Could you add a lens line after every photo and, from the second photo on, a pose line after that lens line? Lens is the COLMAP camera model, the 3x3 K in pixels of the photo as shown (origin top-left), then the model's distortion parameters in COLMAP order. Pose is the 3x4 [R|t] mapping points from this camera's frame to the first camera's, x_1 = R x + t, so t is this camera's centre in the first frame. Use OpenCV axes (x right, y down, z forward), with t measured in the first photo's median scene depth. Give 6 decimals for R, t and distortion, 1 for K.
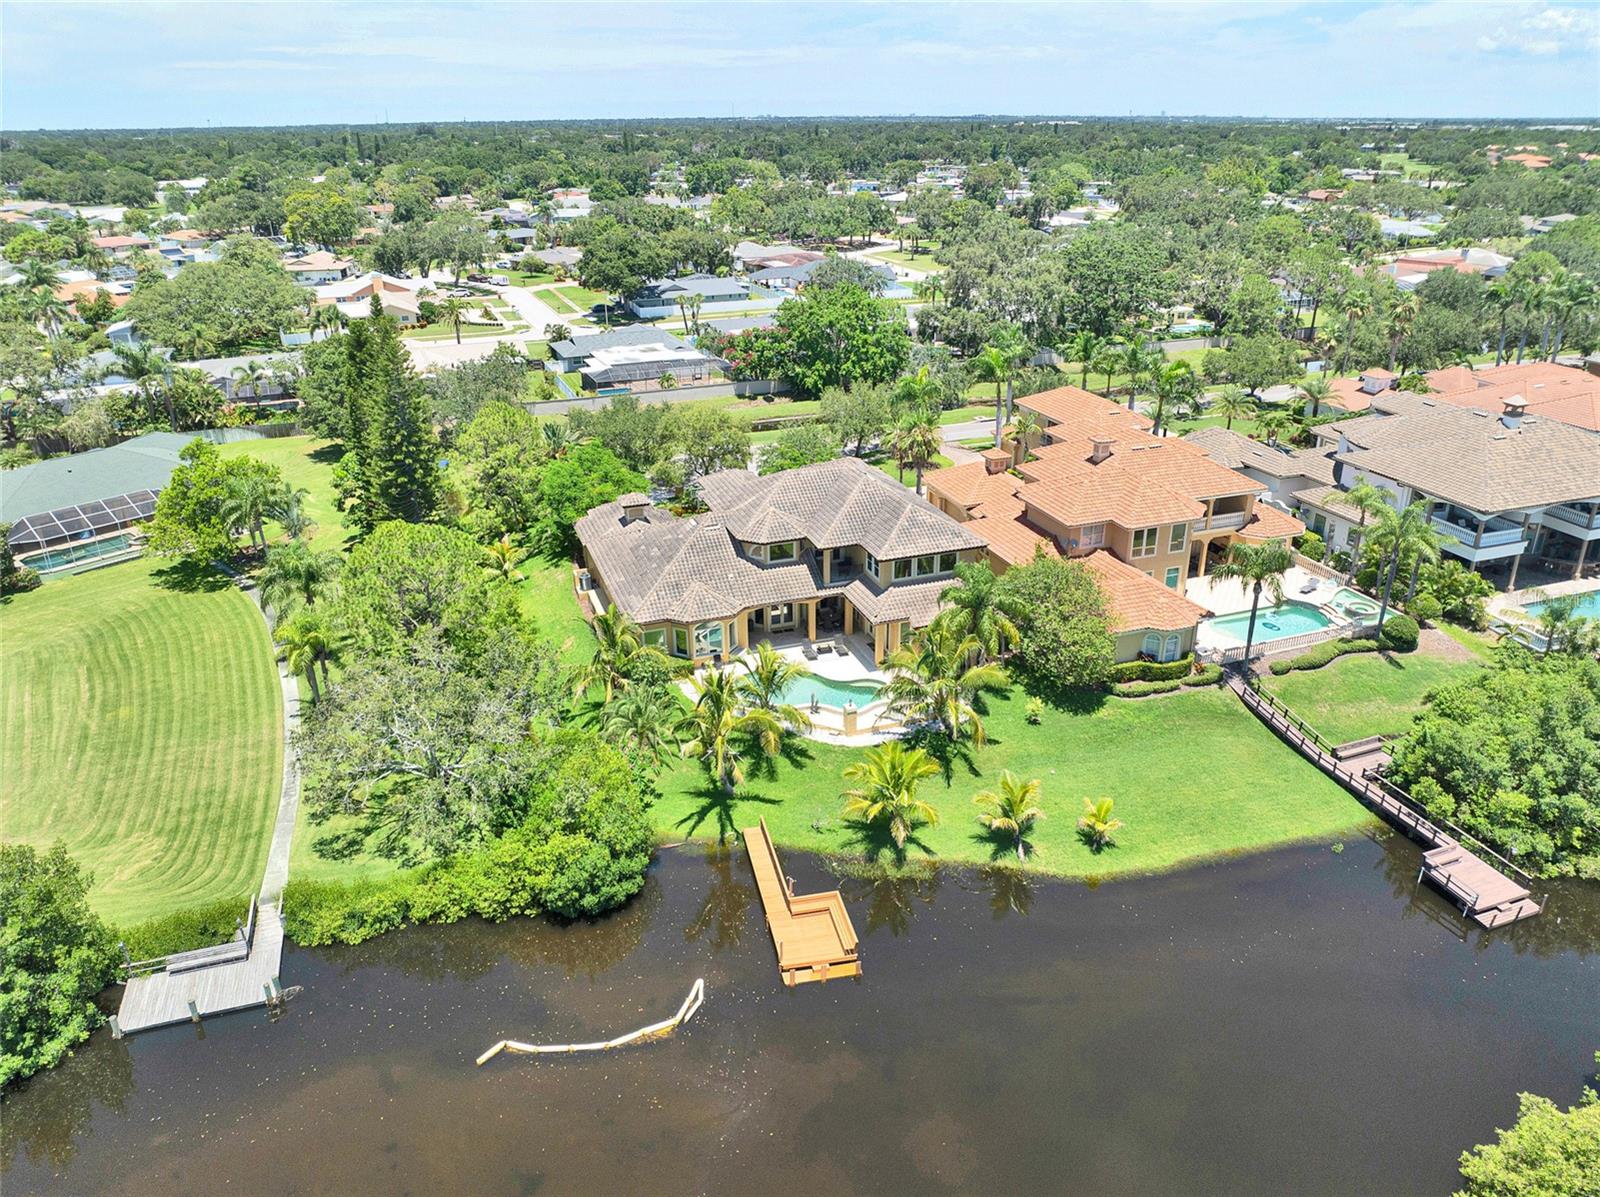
lens RADIAL K [[1124.3, 0, 805.6], [0, 1124.3, 595.6], [0, 0, 1]] dist [-0.040222, 0.005384]
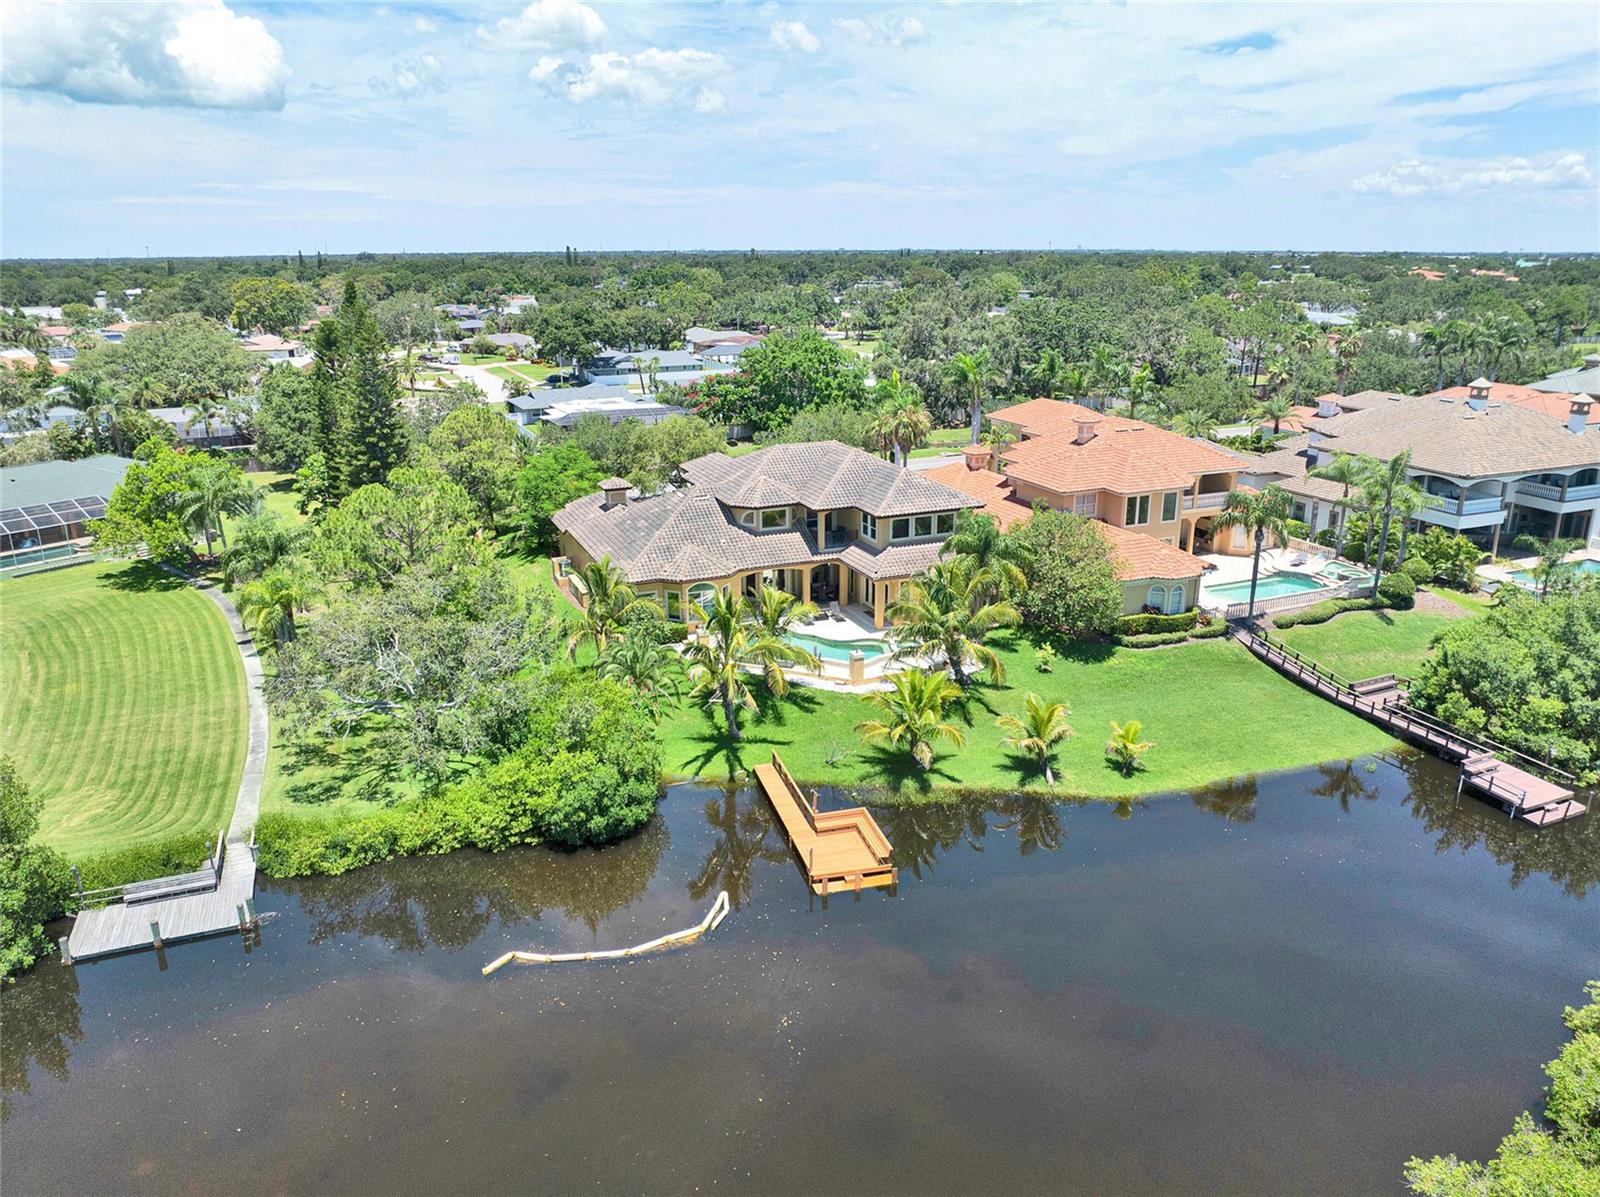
lens RADIAL K [[1124.3, 0, 805.6], [0, 1124.3, 595.6], [0, 0, 1]] dist [-0.040222, 0.005384]
pose [[0.998338, -0.014392, 0.055802, -0.044586], [0.020293, 0.994087, -0.106675, 0.118815], [-0.053937, 0.107630, 0.992727, 0.035011]]
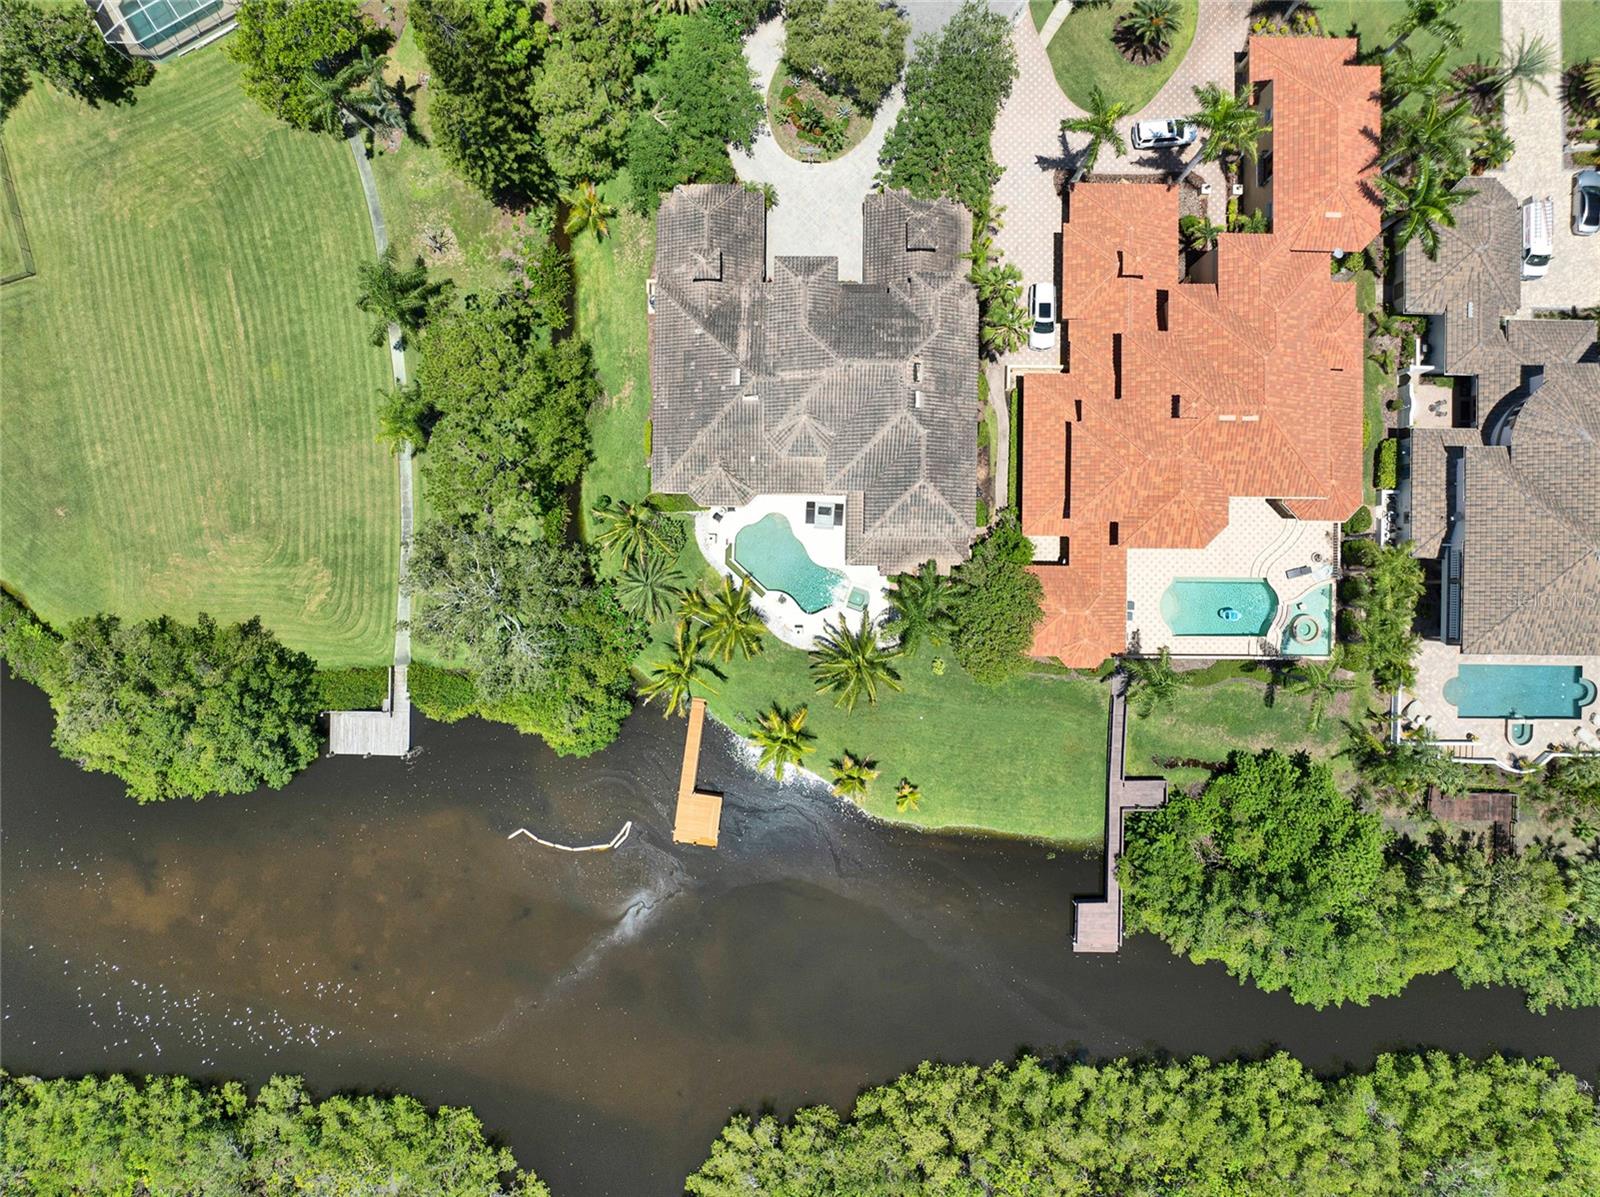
lens RADIAL K [[1107.9, 0, 804.1], [0, 1107.9, 593.0], [0, 0, 1]] dist [-0.053144, 0.031879]
pose [[0.936988, 0.349360, -0.000898, 0.024196], [-0.135851, 0.366720, 0.920359, -0.864603], [0.321866, -0.862243, 0.391074, 0.422733]]
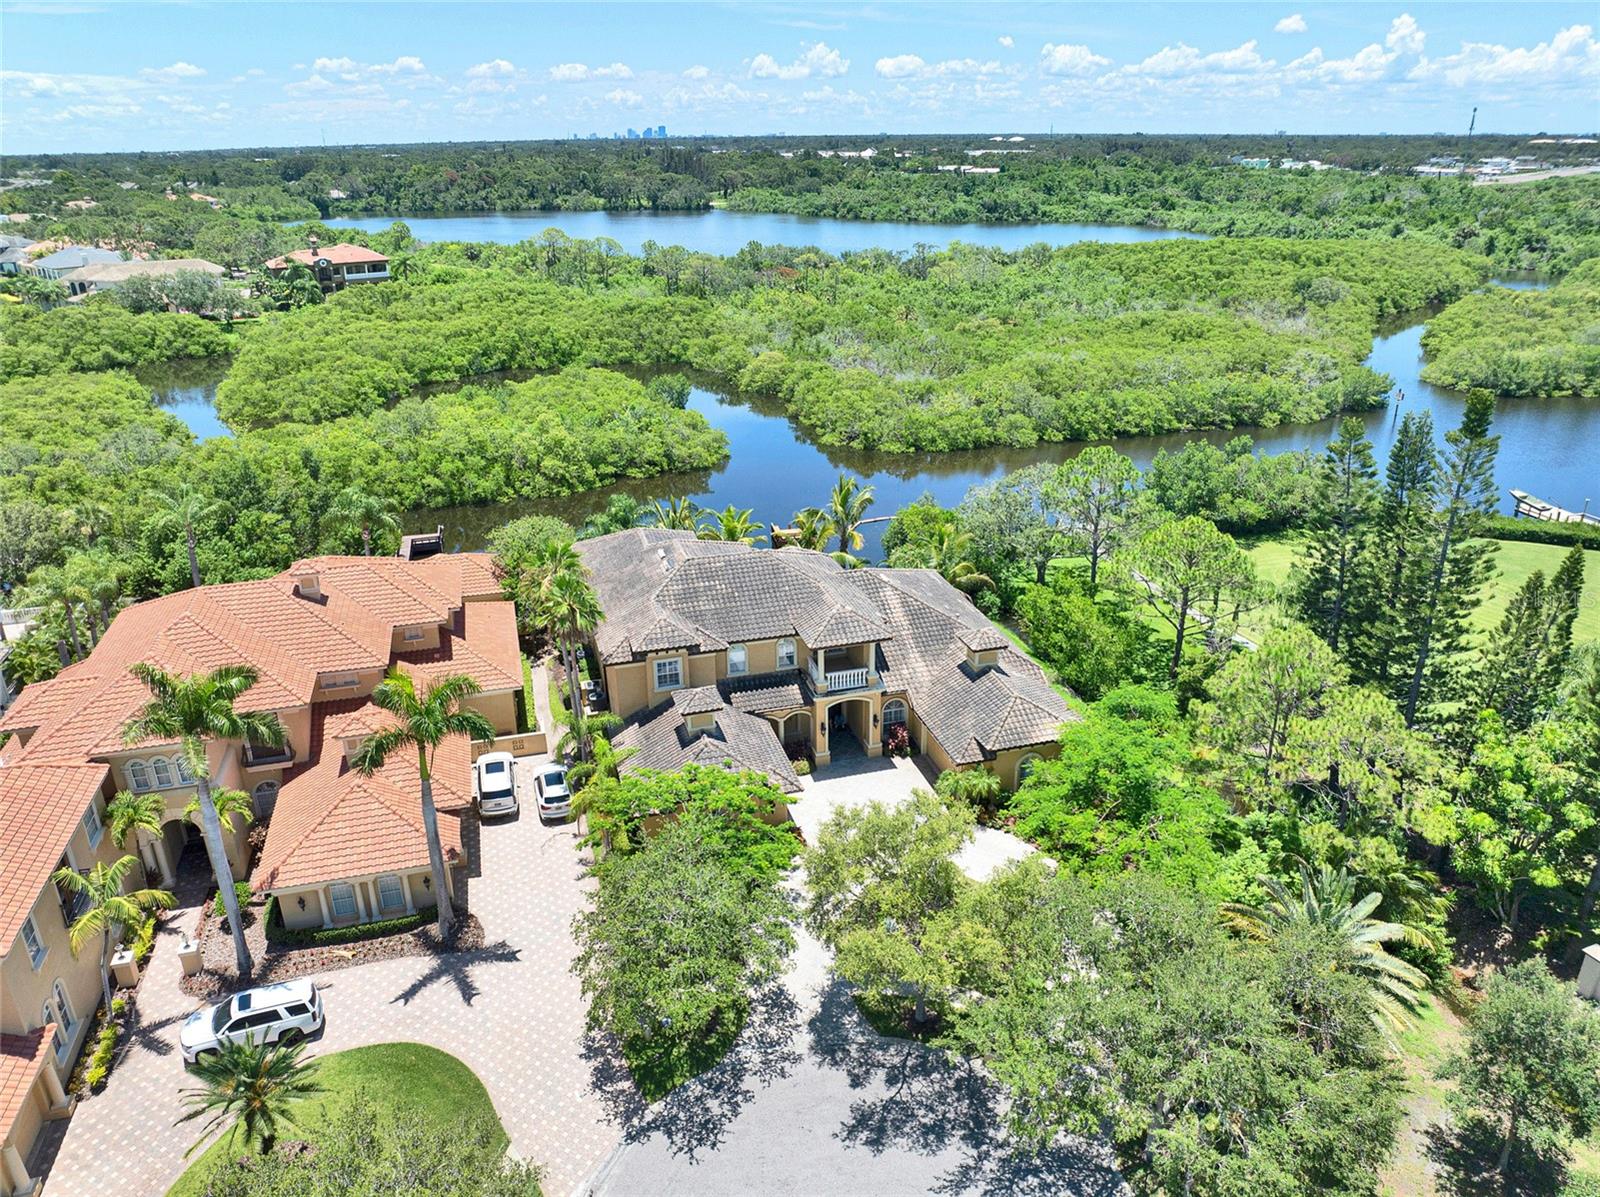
lens RADIAL K [[1124.3, 0, 805.6], [0, 1124.3, 595.6], [0, 0, 1]] dist [-0.040222, 0.005384]
pose [[-0.997784, -0.008463, 0.066001, -0.090598], [0.041367, 0.698032, 0.714871, -0.613546], [-0.052121, 0.716017, -0.696135, 1.481589]]
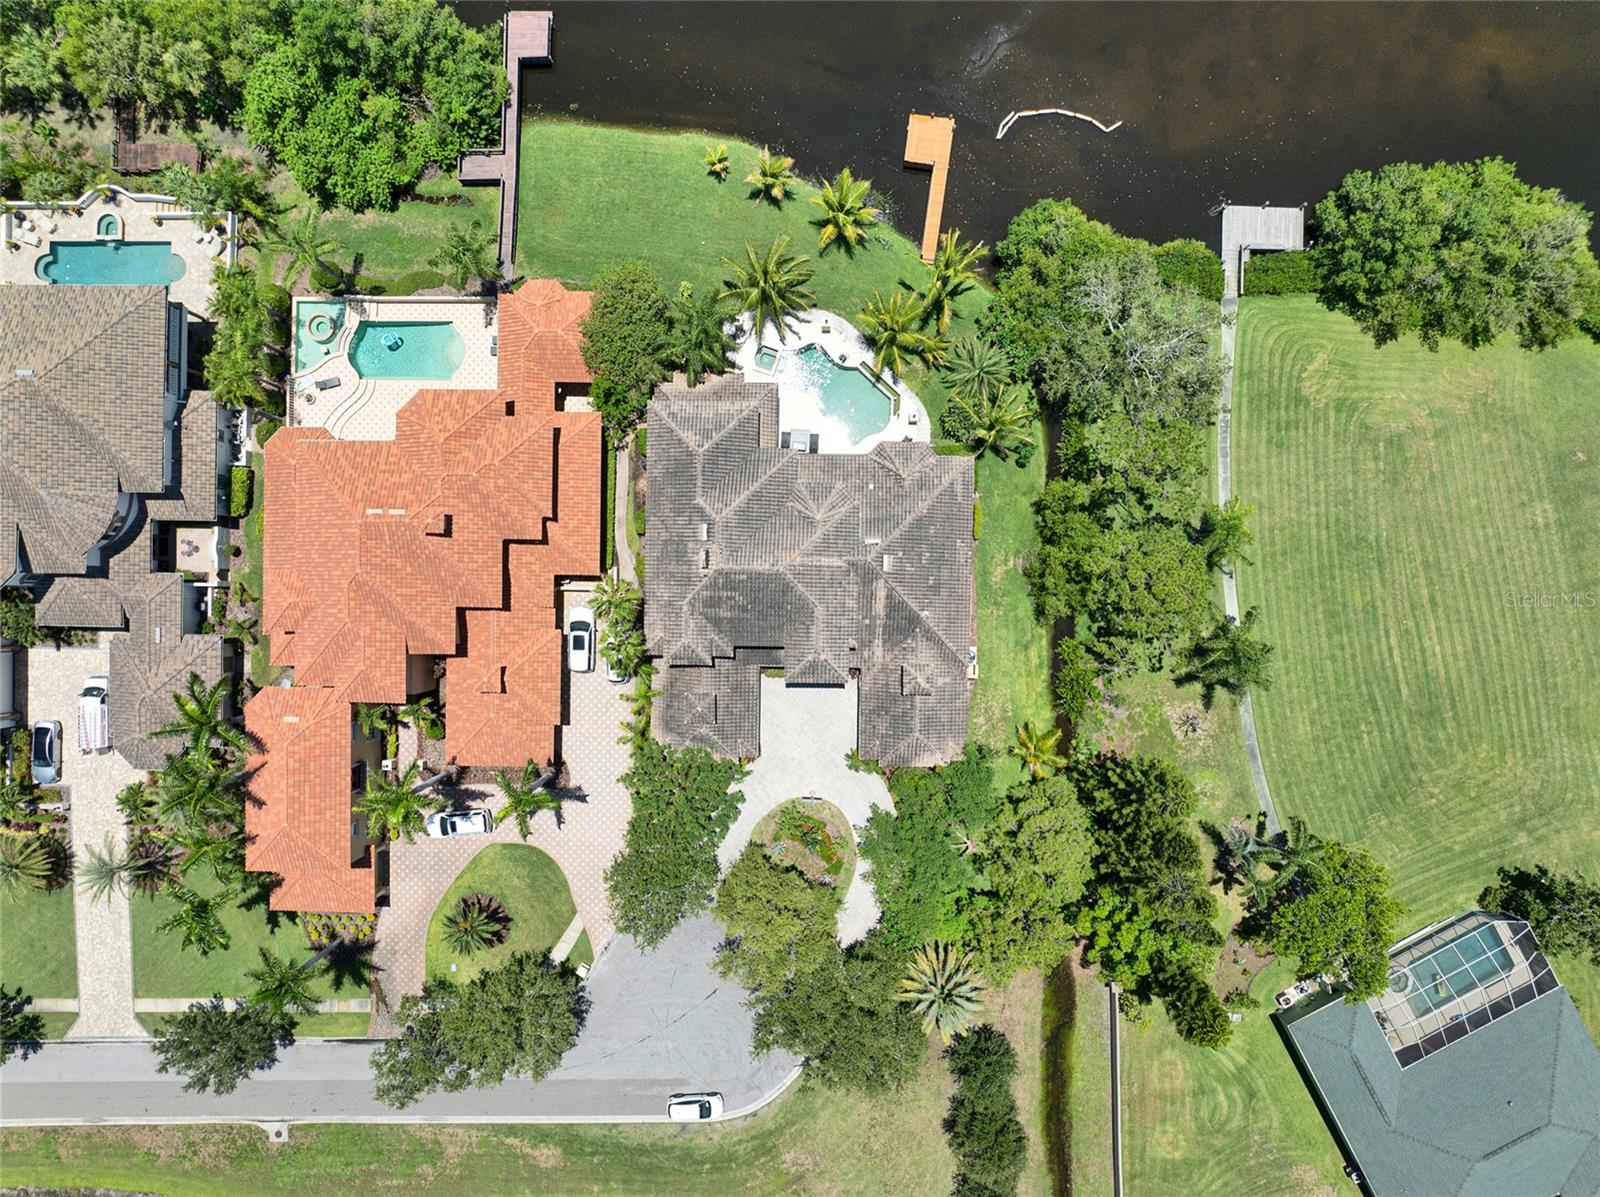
lens RADIAL K [[1118.7, 0, 804.6], [0, 1118.7, 603.3], [0, 0, 1]] dist [-0.048711, 0.026111]
pose [[-0.935507, -0.352994, 0.014925, -0.055535], [0.159229, -0.383529, 0.909699, -0.942555], [-0.315394, 0.853406, 0.415001, 0.589321]]
